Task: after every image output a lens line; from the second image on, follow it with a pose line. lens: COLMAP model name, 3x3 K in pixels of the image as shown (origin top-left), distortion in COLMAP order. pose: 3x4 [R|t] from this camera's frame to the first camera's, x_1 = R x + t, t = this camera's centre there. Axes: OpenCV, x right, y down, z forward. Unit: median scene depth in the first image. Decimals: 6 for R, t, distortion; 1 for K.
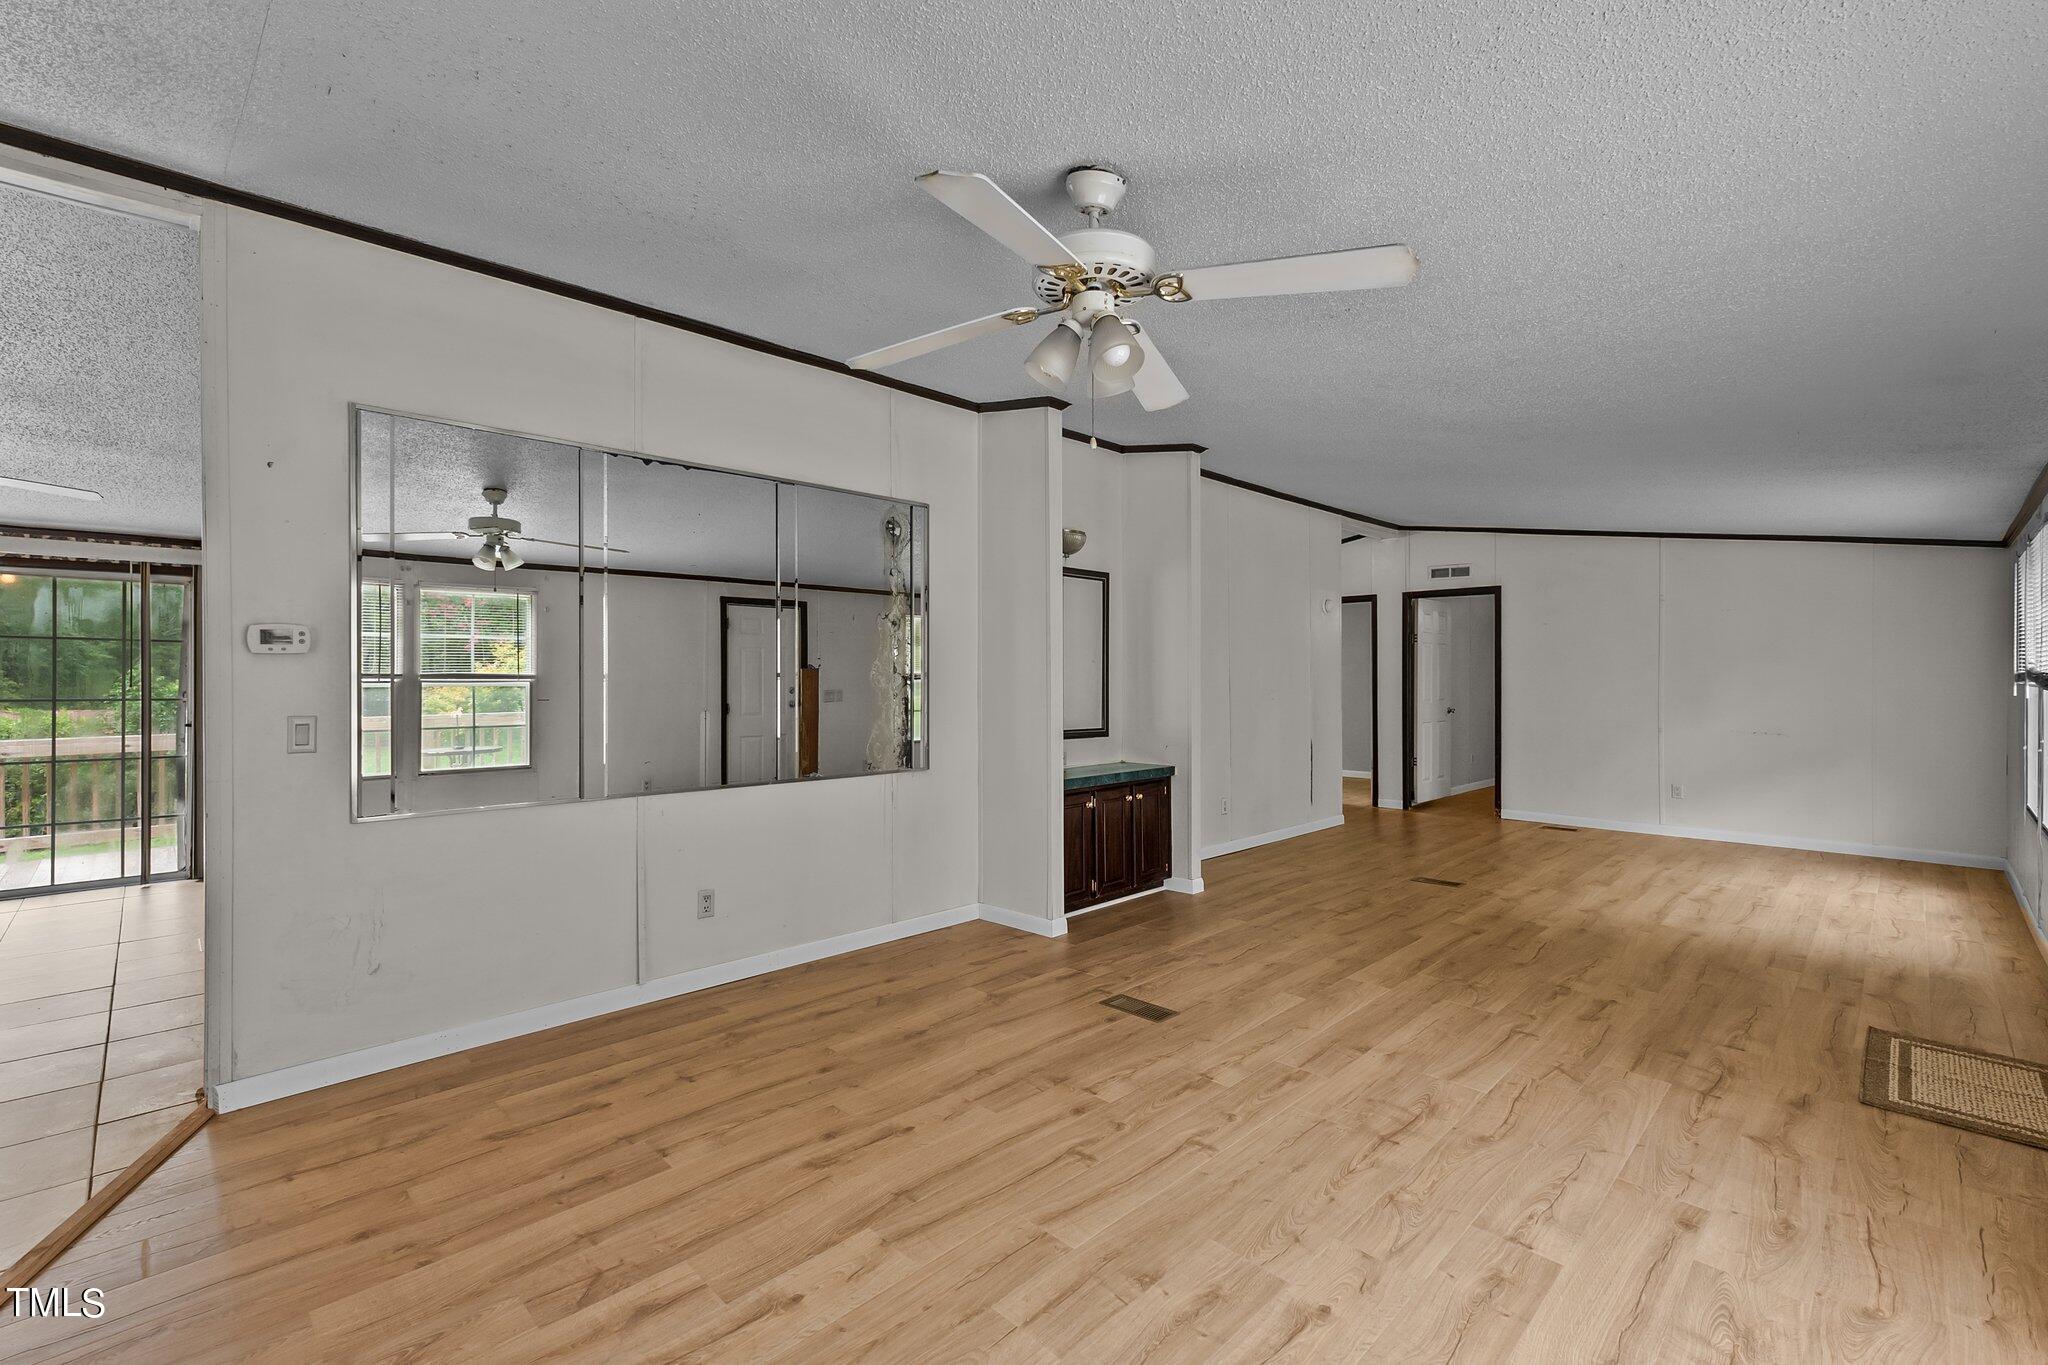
lens RADIAL K [[893.4, 0, 1010.0], [0, 893.4, 683.0], [0, 0, 1]] dist [-0.003515, 0.002370]
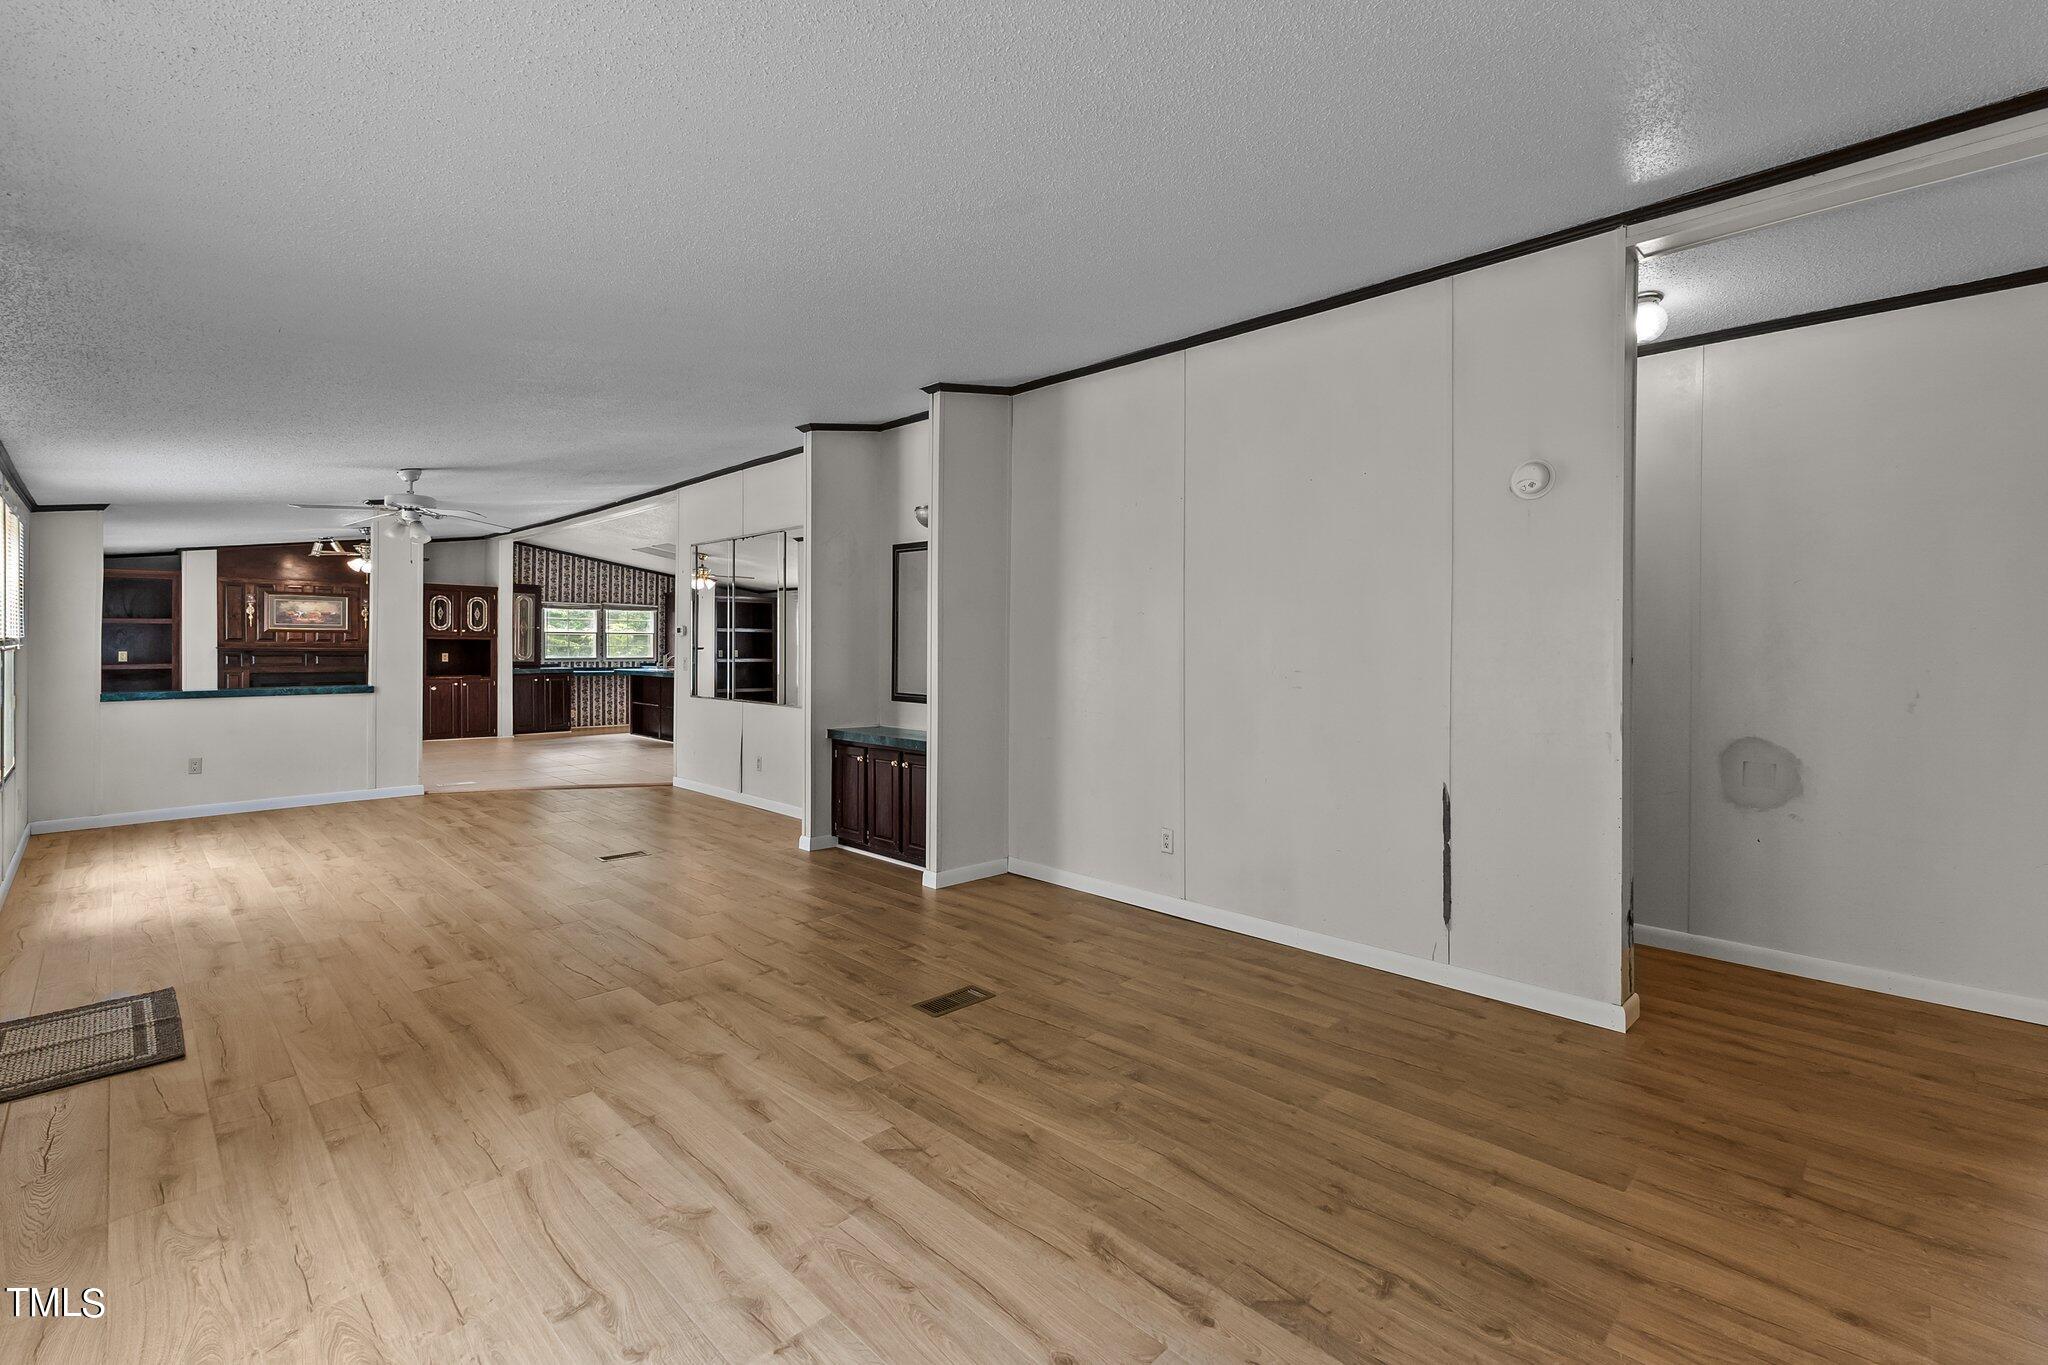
lens RADIAL K [[893.4, 0, 1022.6], [0, 893.4, 659.4], [0, 0, 1]] dist [-0.003515, 0.002370]
pose [[0.015425, 0.016518, -0.999745, 1.919689], [-0.013865, 0.999771, 0.016305, -0.014620], [0.999785, 0.013610, 0.015651, 1.878953]]
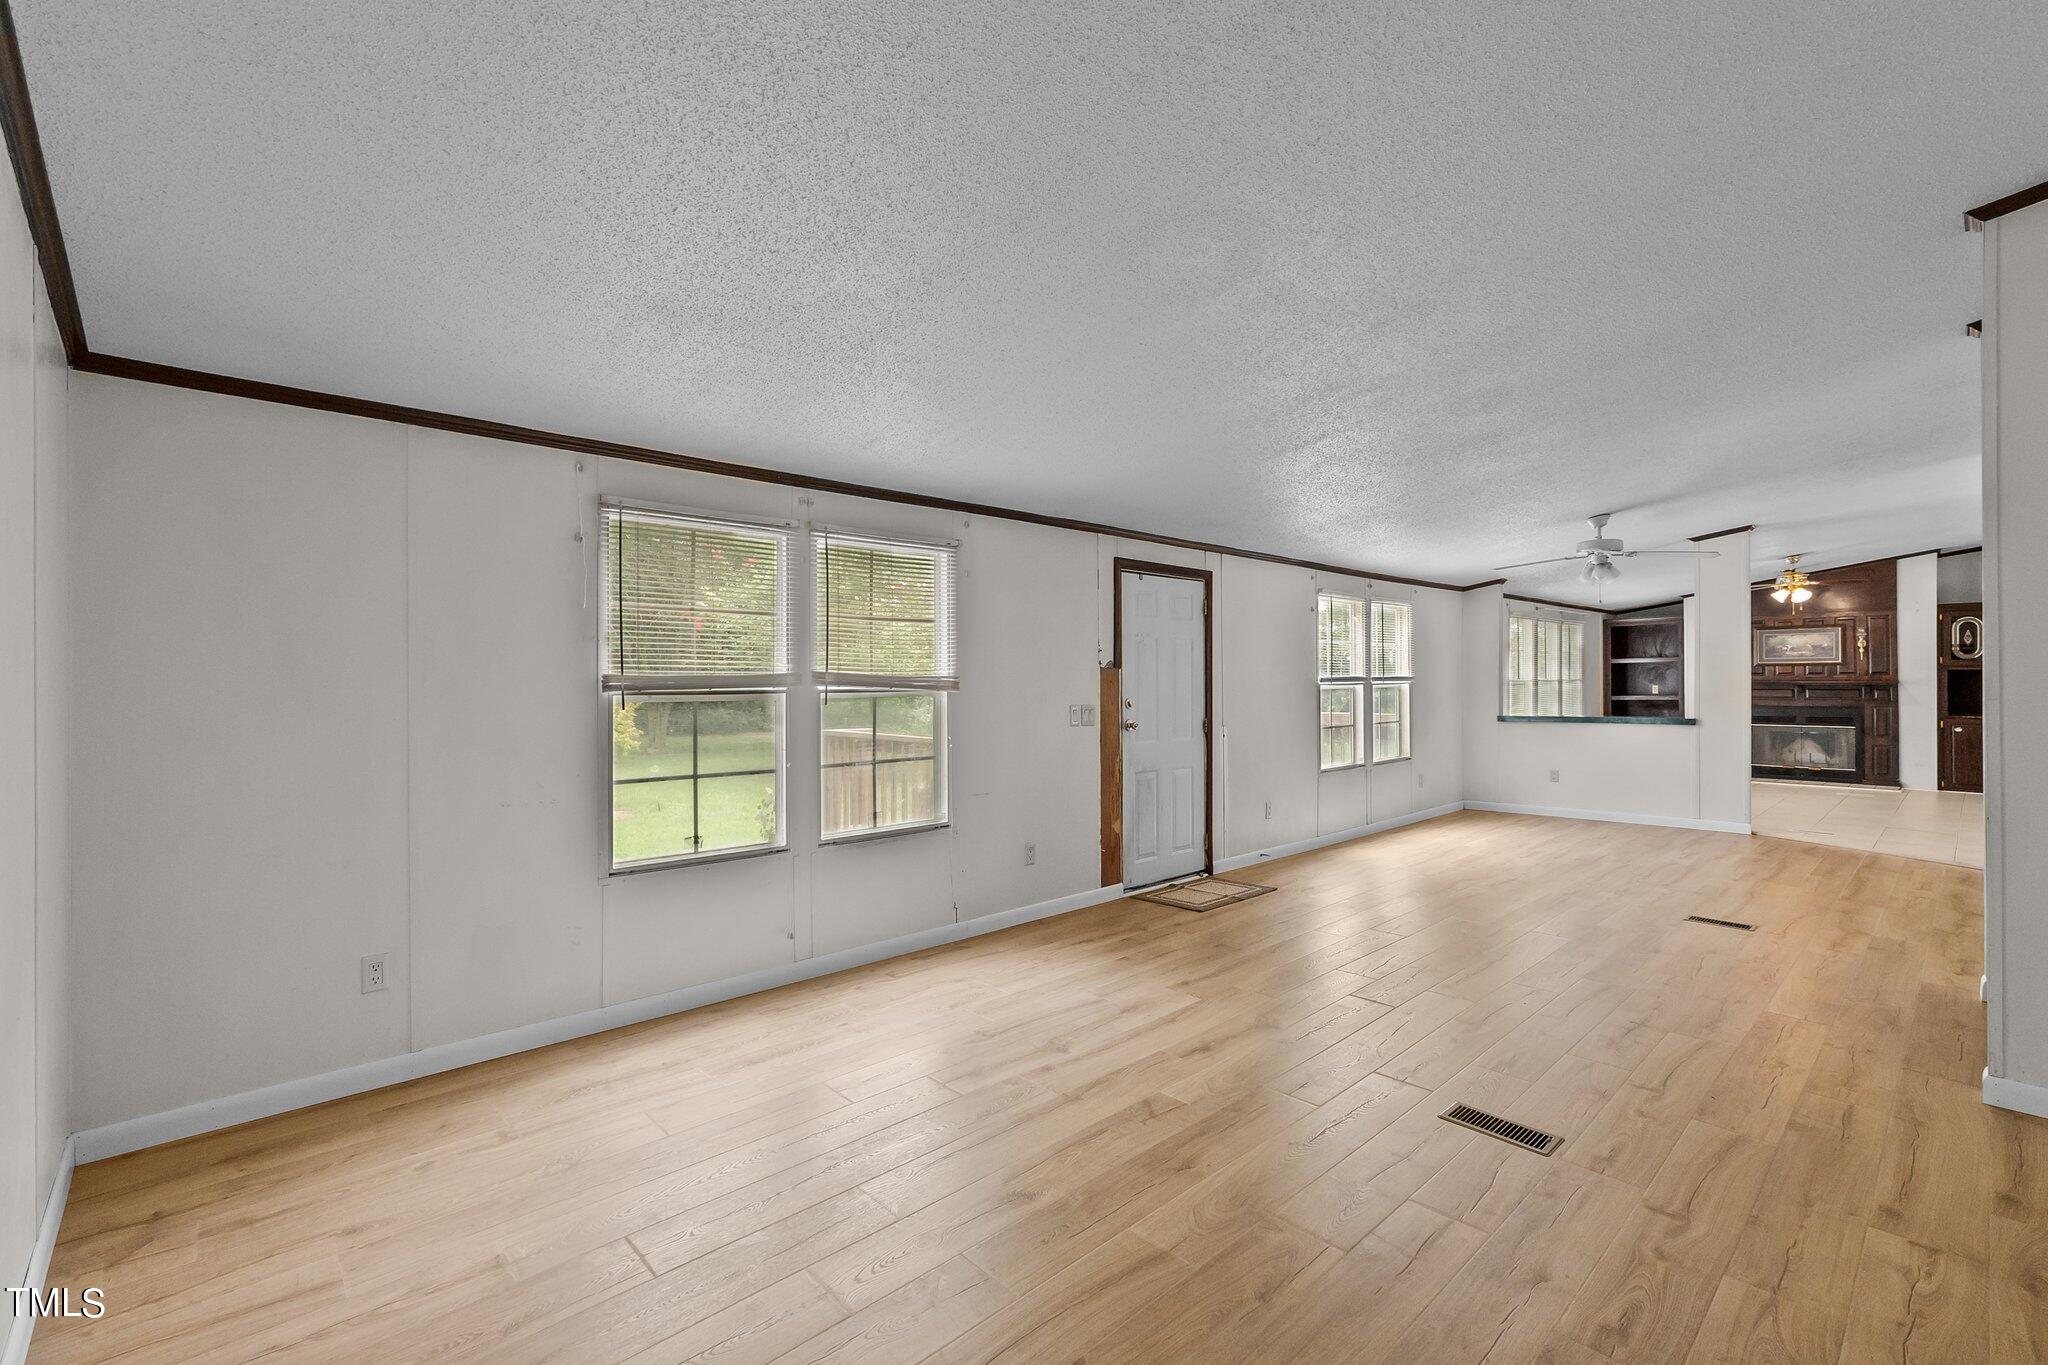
lens RADIAL K [[893.4, 0, 1026.4], [0, 893.4, 677.3], [0, 0, 1]] dist [-0.003515, 0.002370]
pose [[-0.999536, 0.008645, 0.029217, 1.282045], [0.008730, 0.999958, 0.002798, -0.015660], [-0.029192, 0.003052, -0.999569, 2.654982]]
